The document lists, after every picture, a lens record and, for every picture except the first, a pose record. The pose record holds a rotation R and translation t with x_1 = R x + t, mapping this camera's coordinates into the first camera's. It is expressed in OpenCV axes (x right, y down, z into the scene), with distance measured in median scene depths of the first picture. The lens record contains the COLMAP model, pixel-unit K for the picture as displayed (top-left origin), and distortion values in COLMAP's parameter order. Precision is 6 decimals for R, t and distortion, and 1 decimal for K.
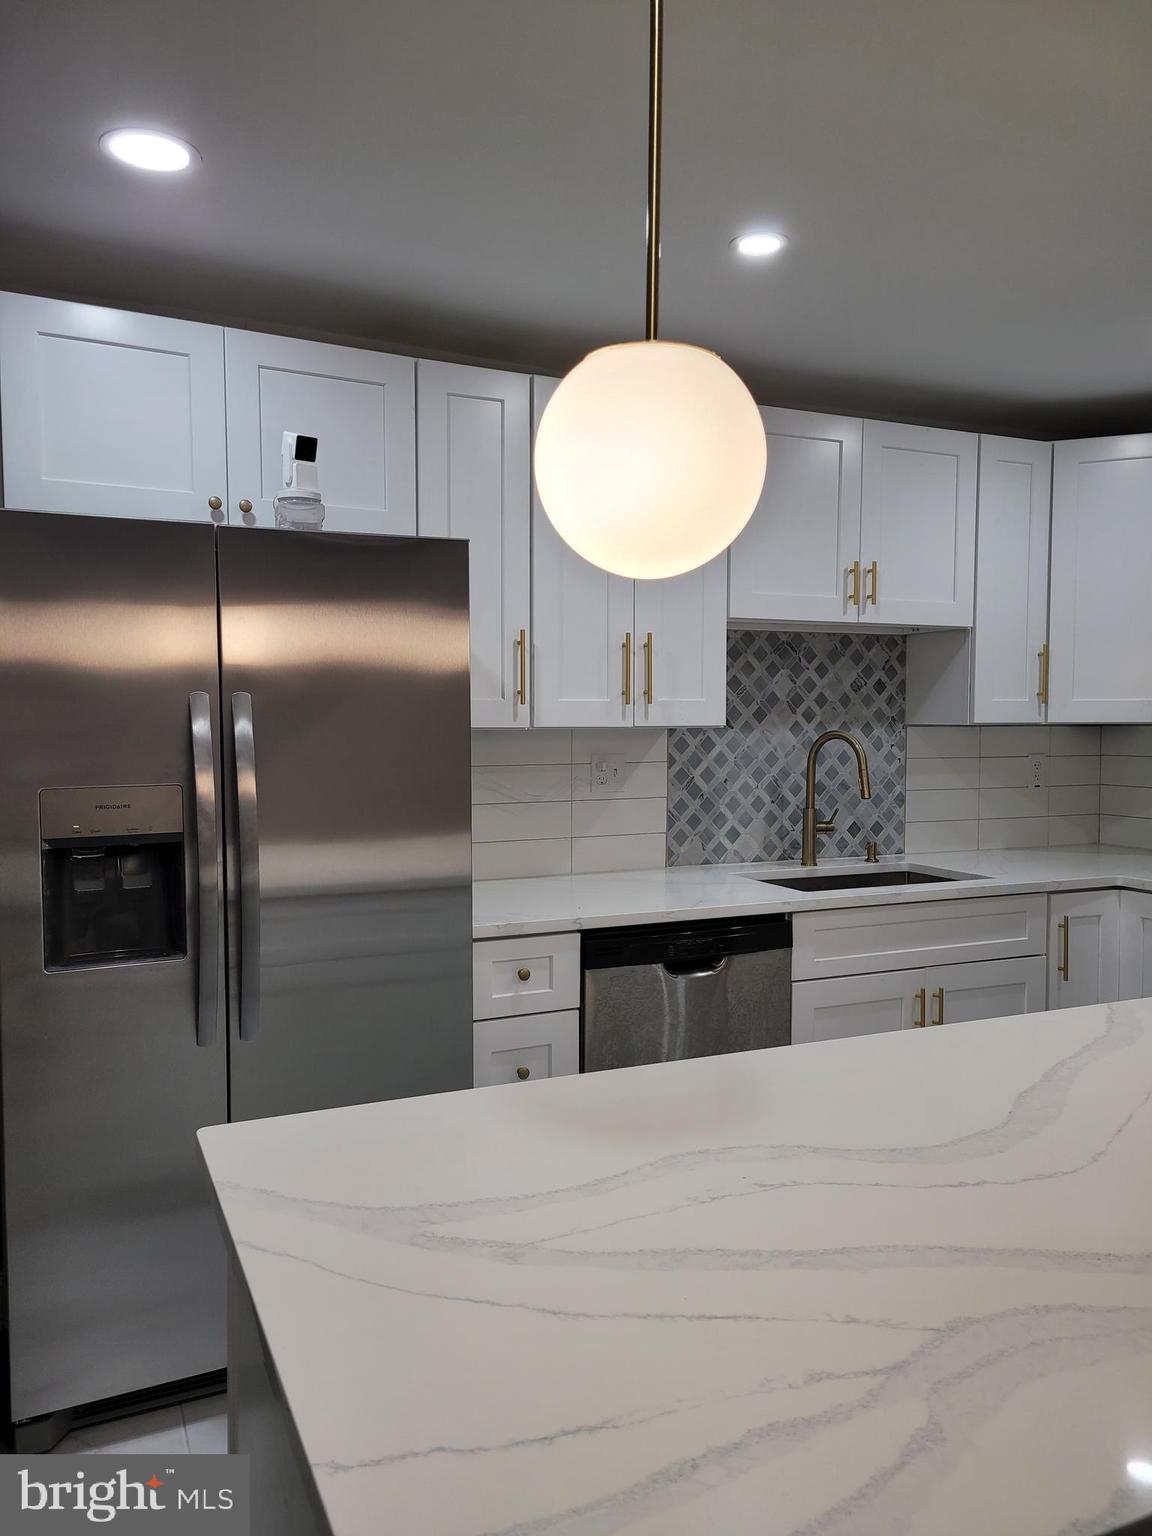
lens RADIAL K [[1153.1, 0, 571.8], [0, 1153.1, 770.4], [0, 0, 1]] dist [0.064014, -0.045339]
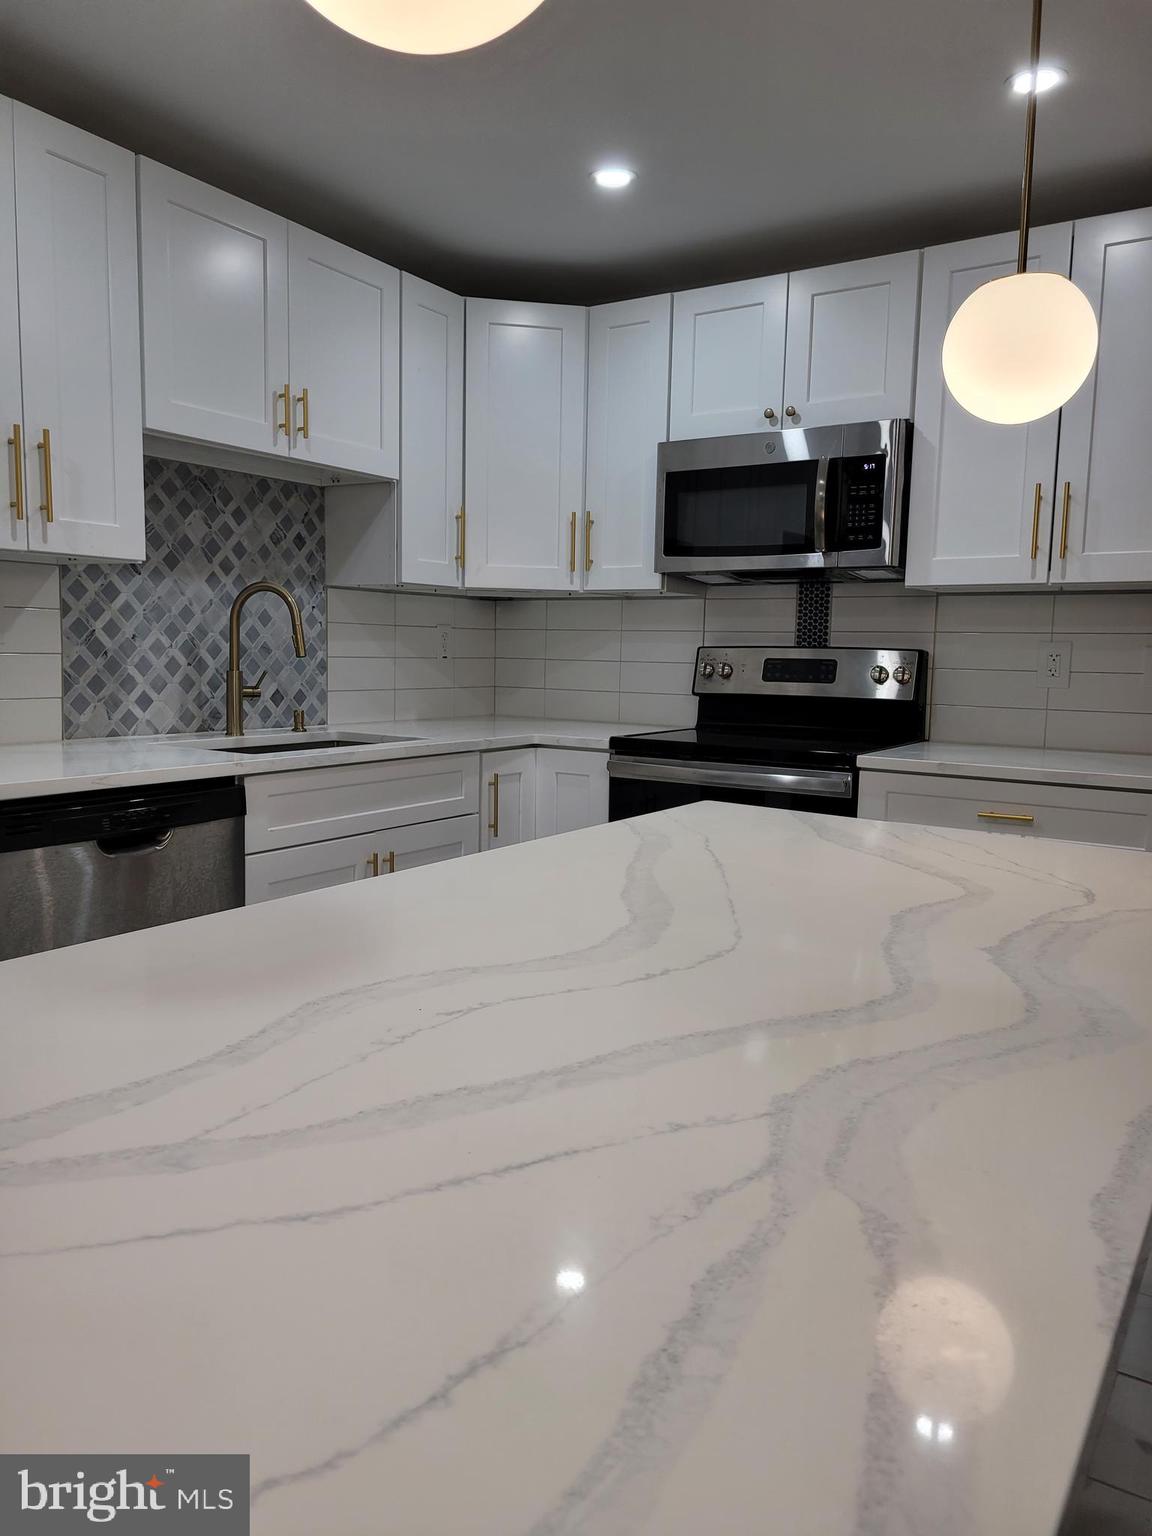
lens RADIAL K [[1153.1, 0, 564.7], [0, 1153.1, 770.2], [0, 0, 1]] dist [0.064014, -0.045339]
pose [[0.842157, -0.042252, 0.537575, -0.062977], [0.007328, 0.997730, 0.066940, 0.052749], [-0.539183, -0.052435, 0.840555, 0.117549]]
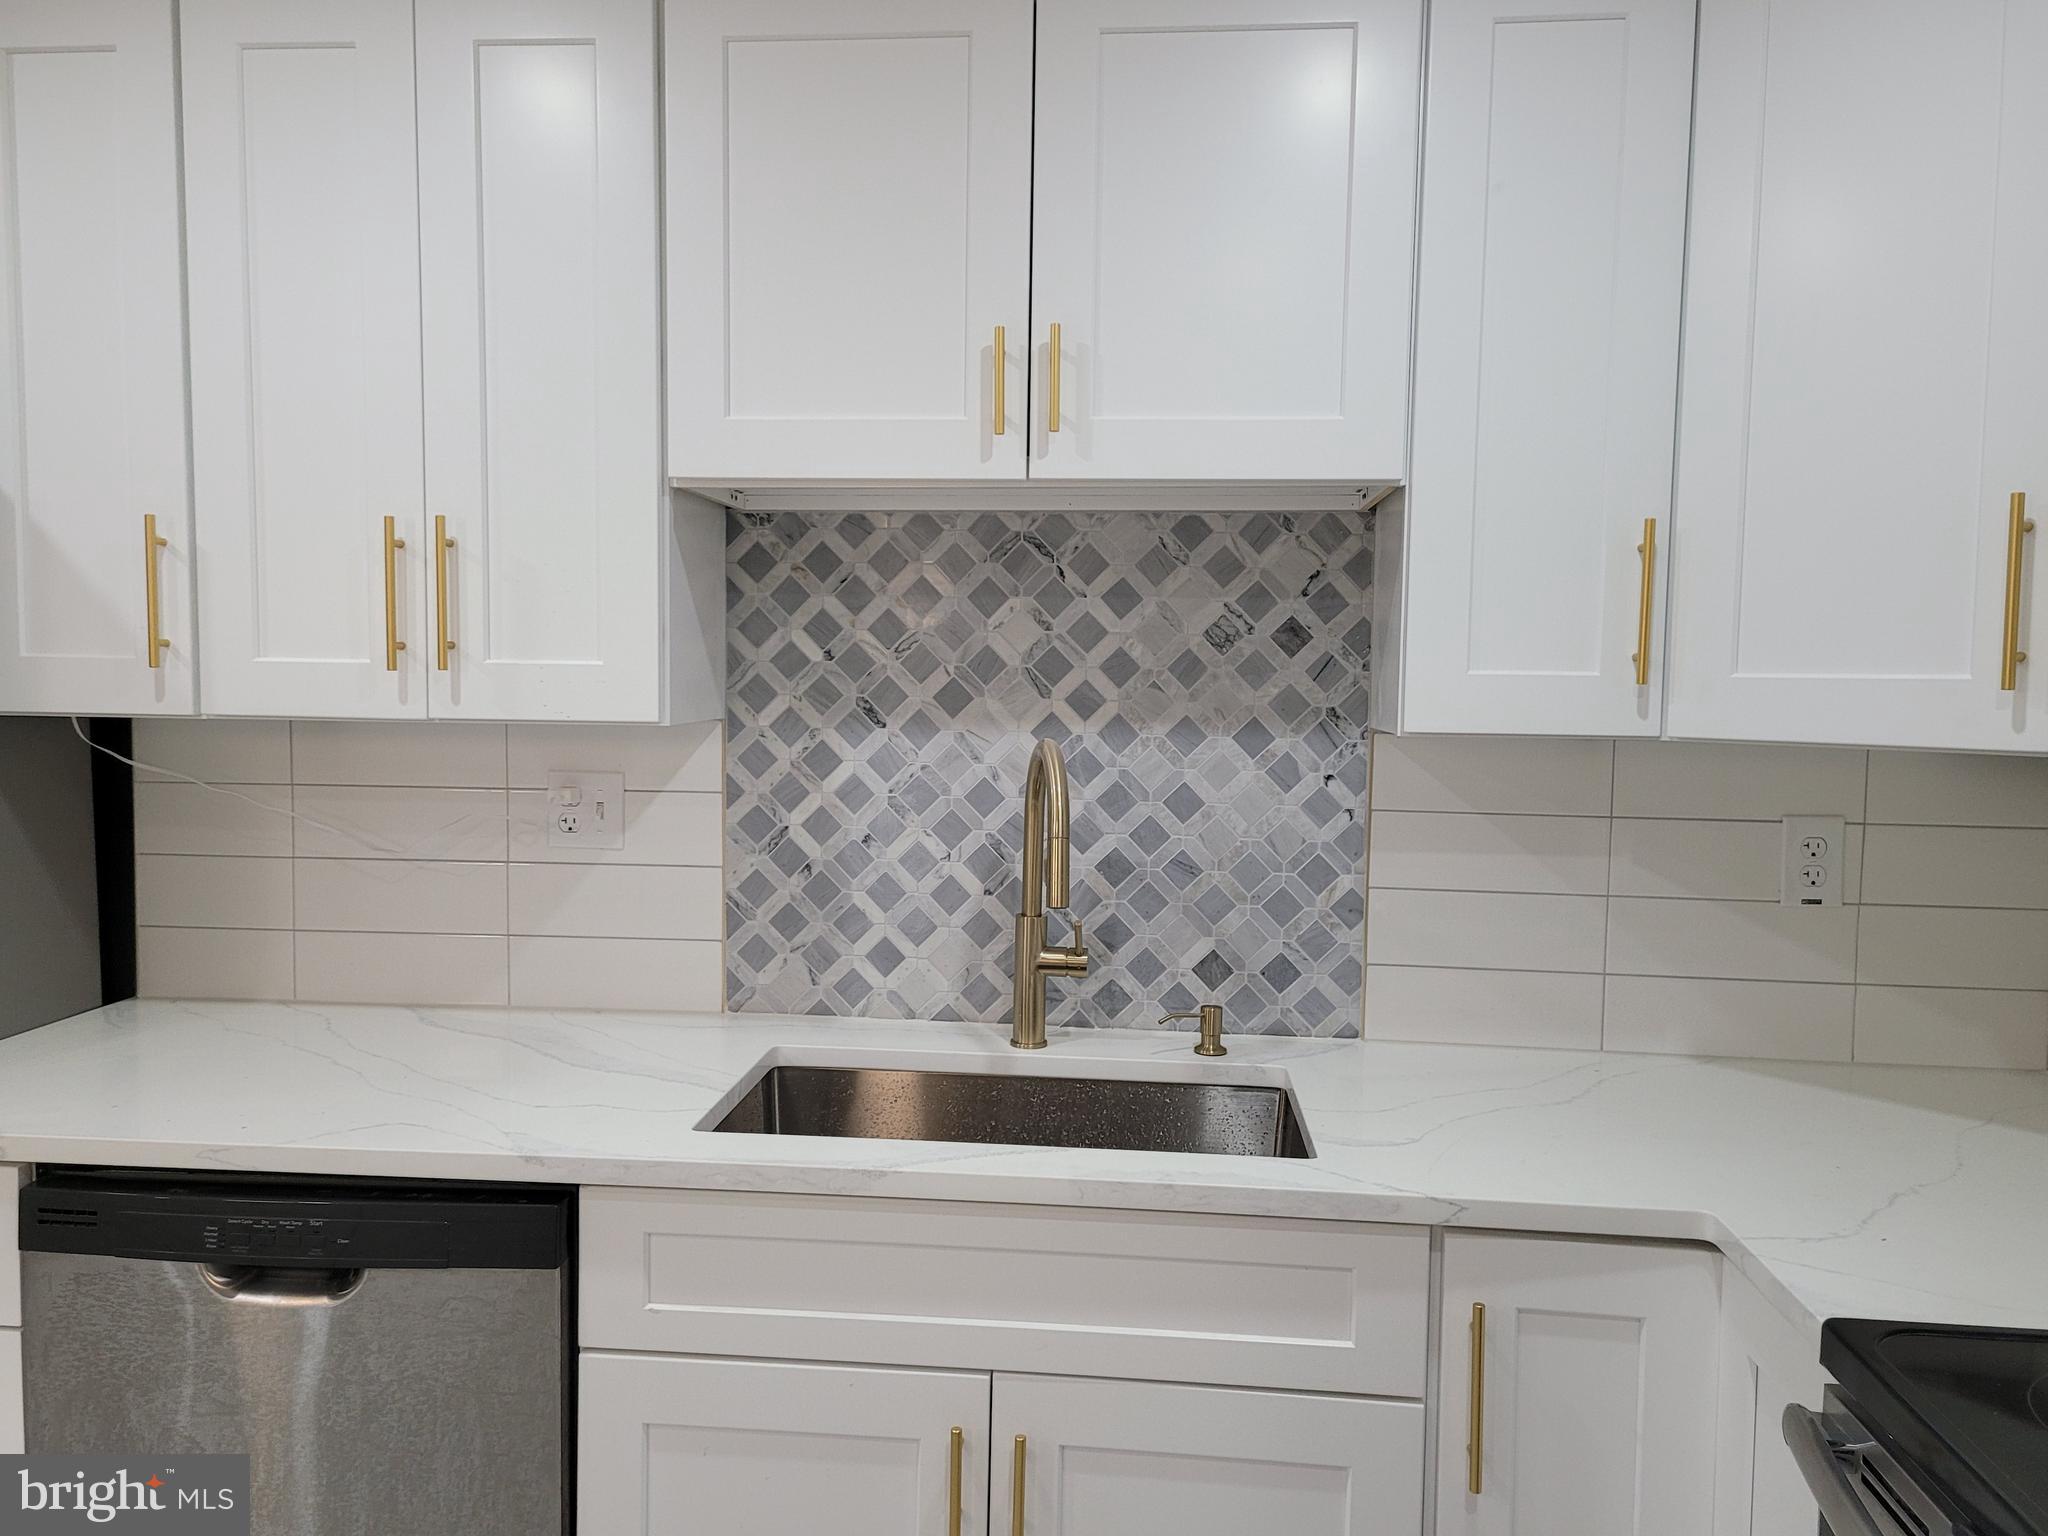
lens RADIAL K [[1537.5, 0, 1029.5], [0, 1537.5, 766.7], [0, 0, 1]] dist [0.064014, -0.045339]
pose [[0.861311, 0.043823, -0.506185, 0.511197], [-0.038550, 0.999038, 0.020895, -0.036174], [0.506614, 0.001516, 0.862172, 0.513992]]
